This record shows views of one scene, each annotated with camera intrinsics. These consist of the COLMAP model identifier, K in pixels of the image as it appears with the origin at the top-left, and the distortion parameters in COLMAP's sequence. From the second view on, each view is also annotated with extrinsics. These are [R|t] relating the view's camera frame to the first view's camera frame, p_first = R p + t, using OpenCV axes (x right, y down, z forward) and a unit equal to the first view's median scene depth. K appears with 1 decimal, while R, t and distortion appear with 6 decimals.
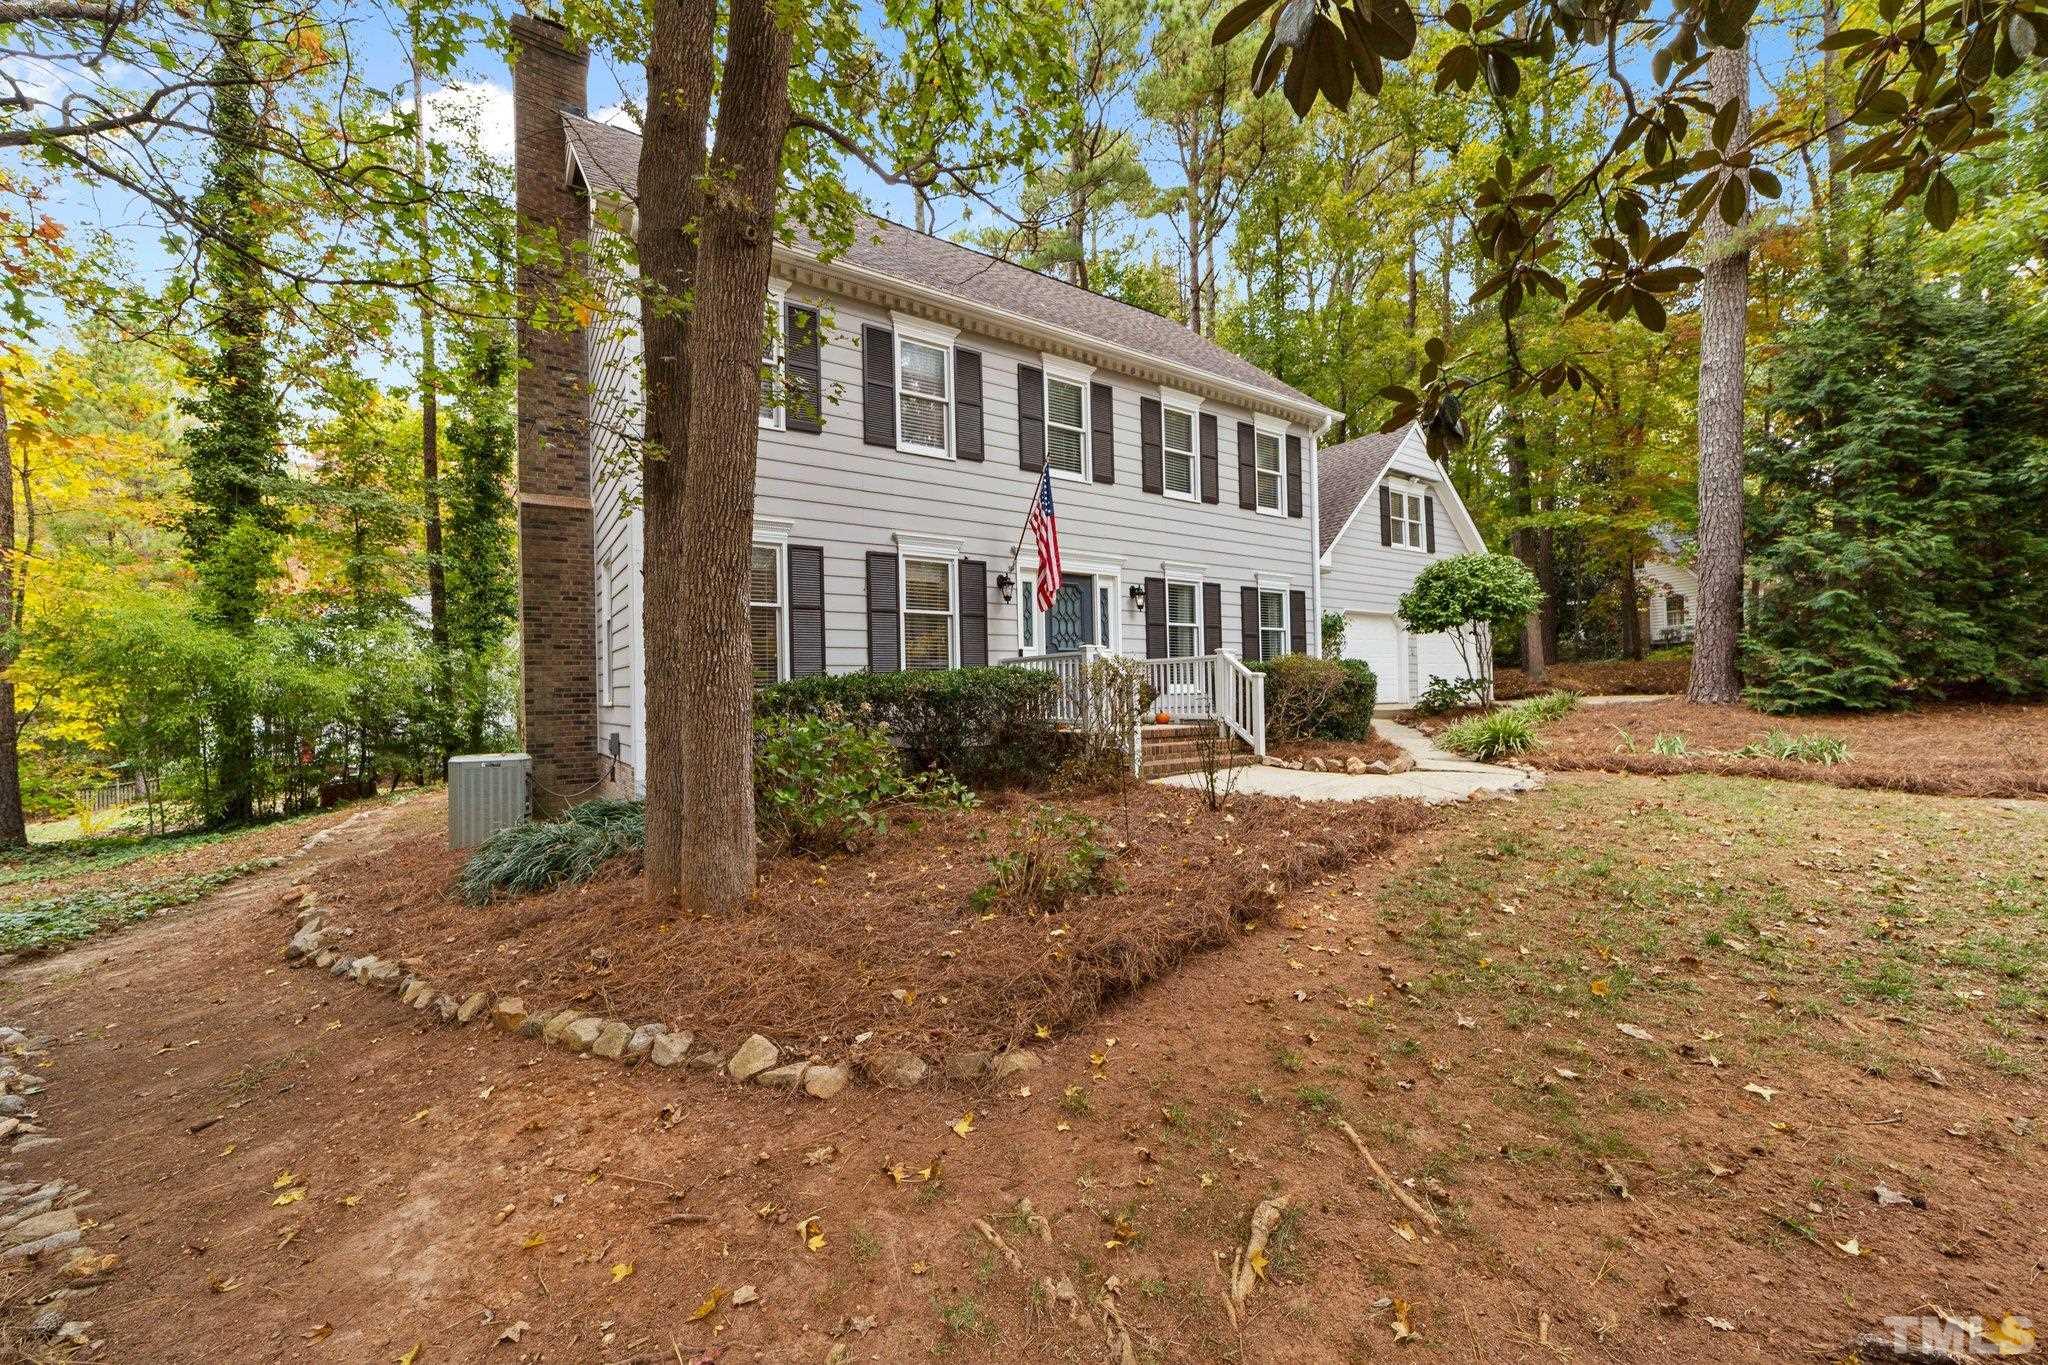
lens RADIAL K [[791.4, 0, 1022.9], [0, 791.4, 692.5], [0, 0, 1]] dist [-0.032168, 0.009265]
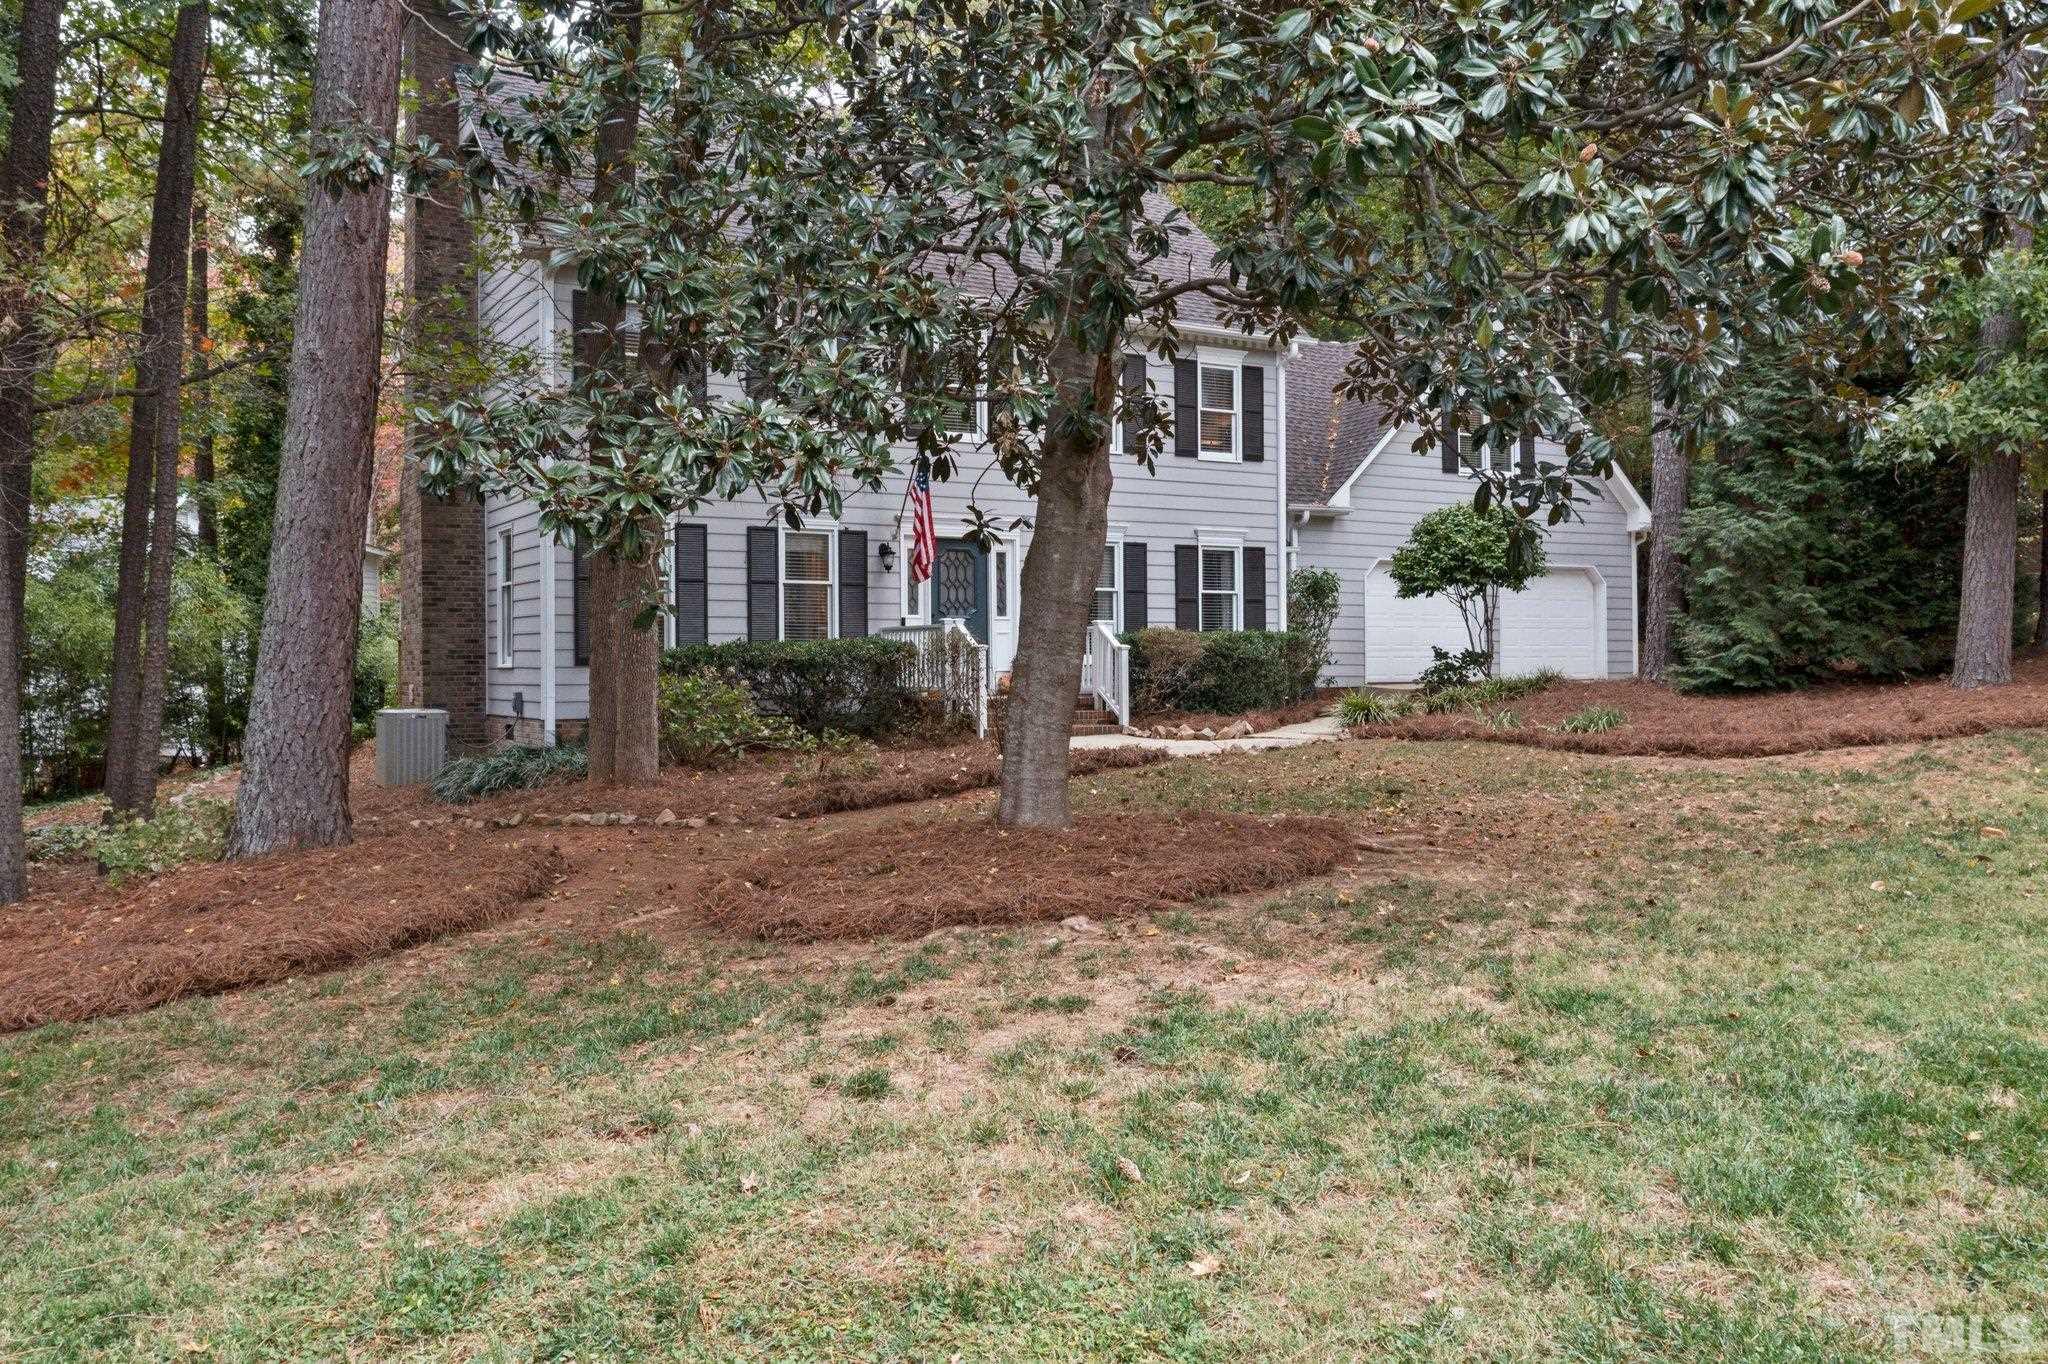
lens RADIAL K [[1624.8, 0, 1035.4], [0, 1624.8, 670.0], [0, 0, 1]] dist [-0.012576, 0.002832]
pose [[0.998280, 0.014918, -0.056702, 0.279694], [-0.014560, 0.999871, 0.006718, -0.004993], [0.056795, -0.005881, 0.998369, -1.028912]]
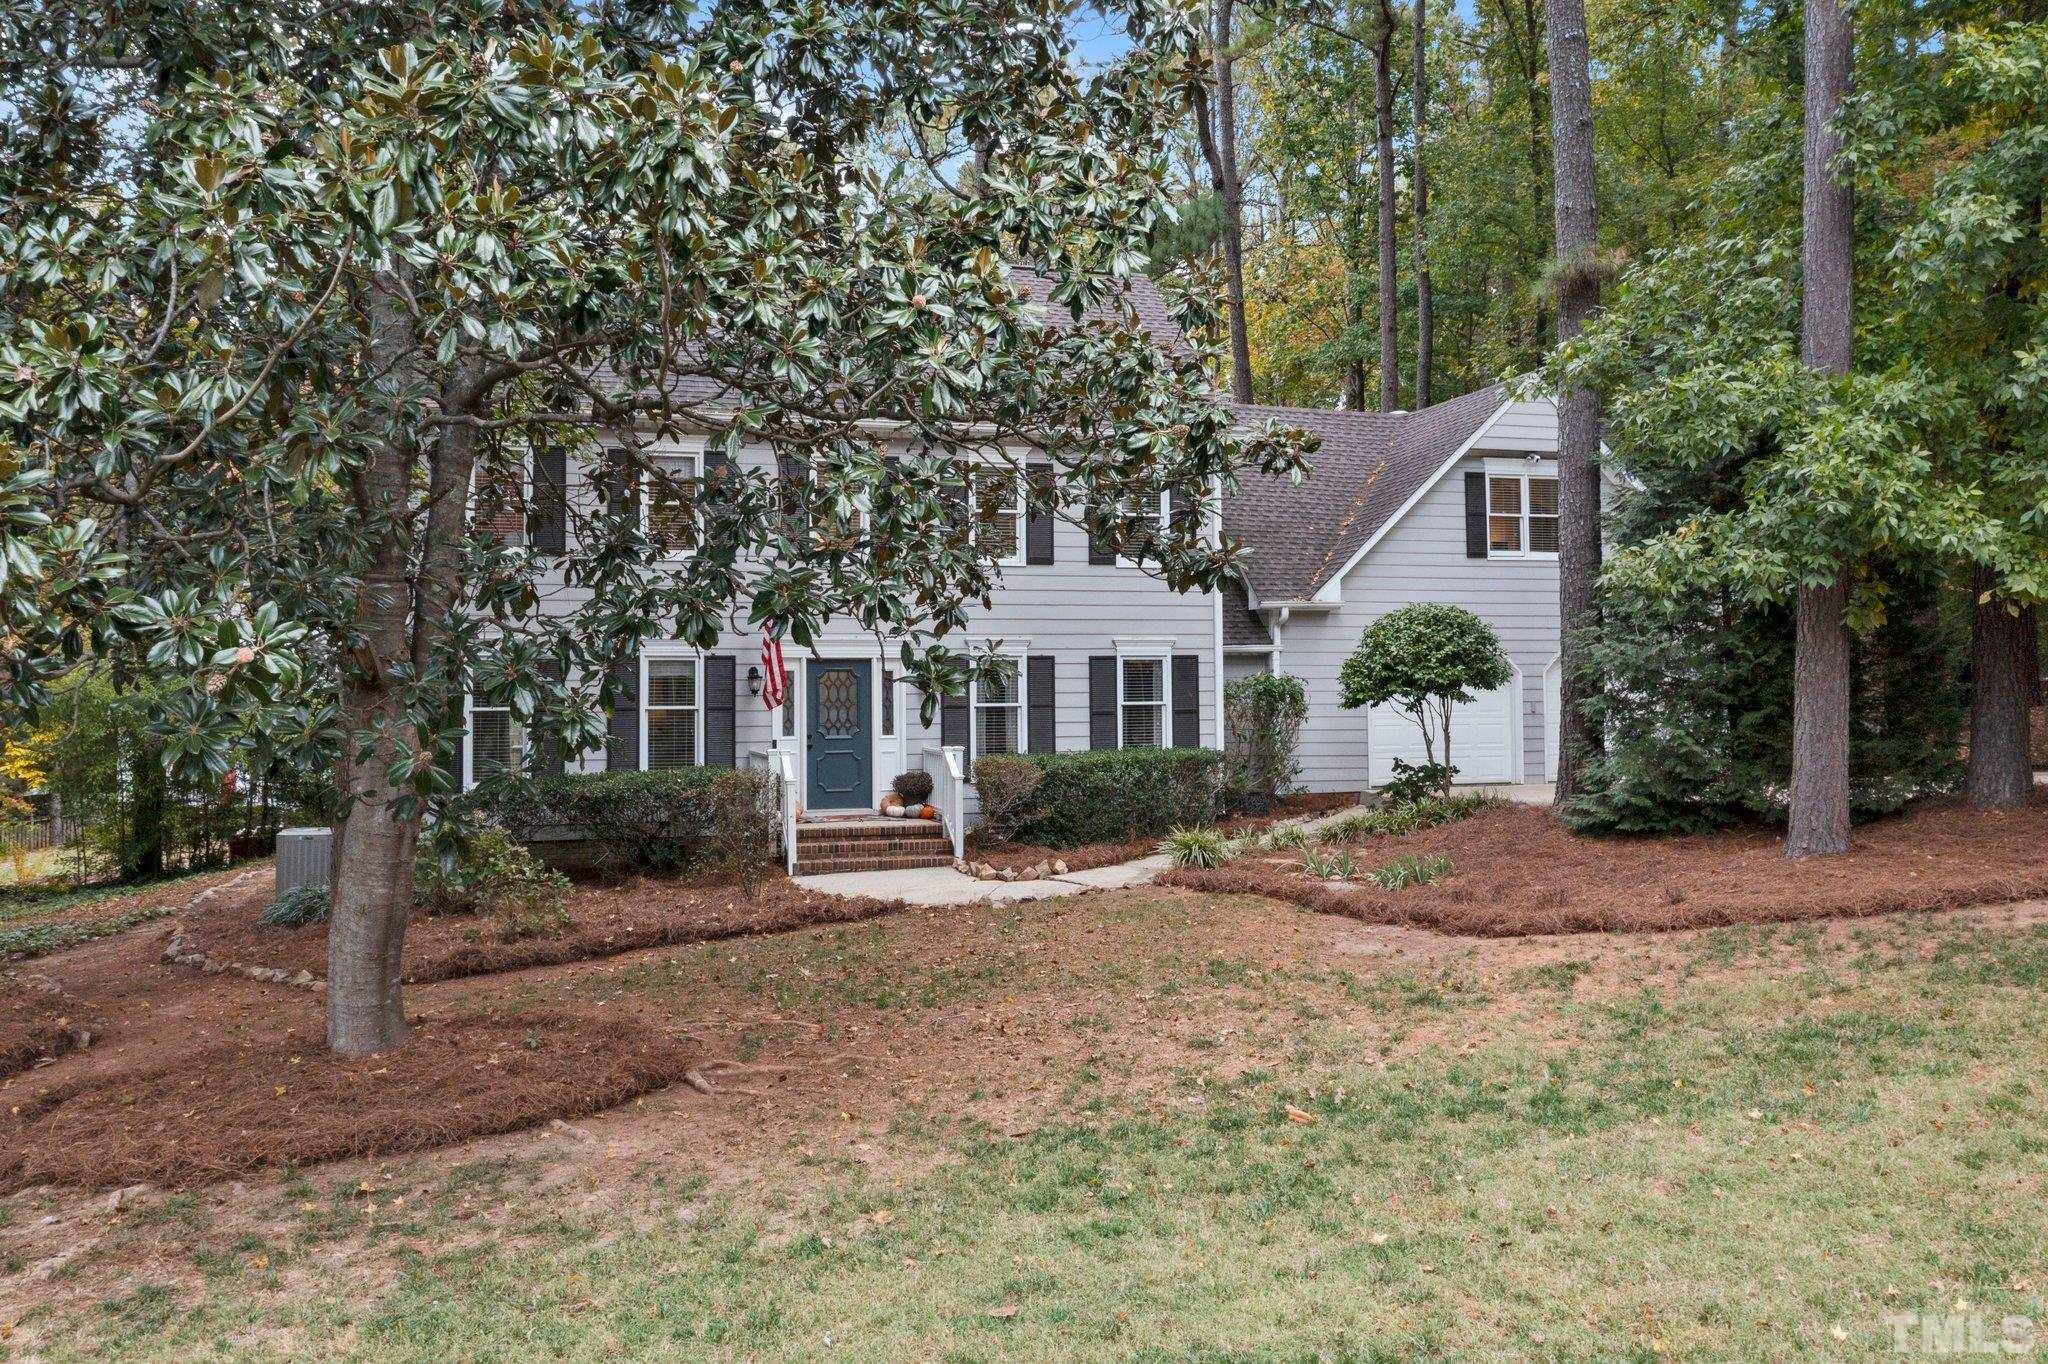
lens RADIAL K [[1624.8, 0, 1035.4], [0, 1624.8, 670.0], [0, 0, 1]] dist [-0.012576, 0.002832]
pose [[0.955119, 0.010926, -0.296021, 0.922492], [-0.012114, 0.999924, -0.002179, -0.142469], [0.295974, 0.005667, 0.955179, -0.874336]]
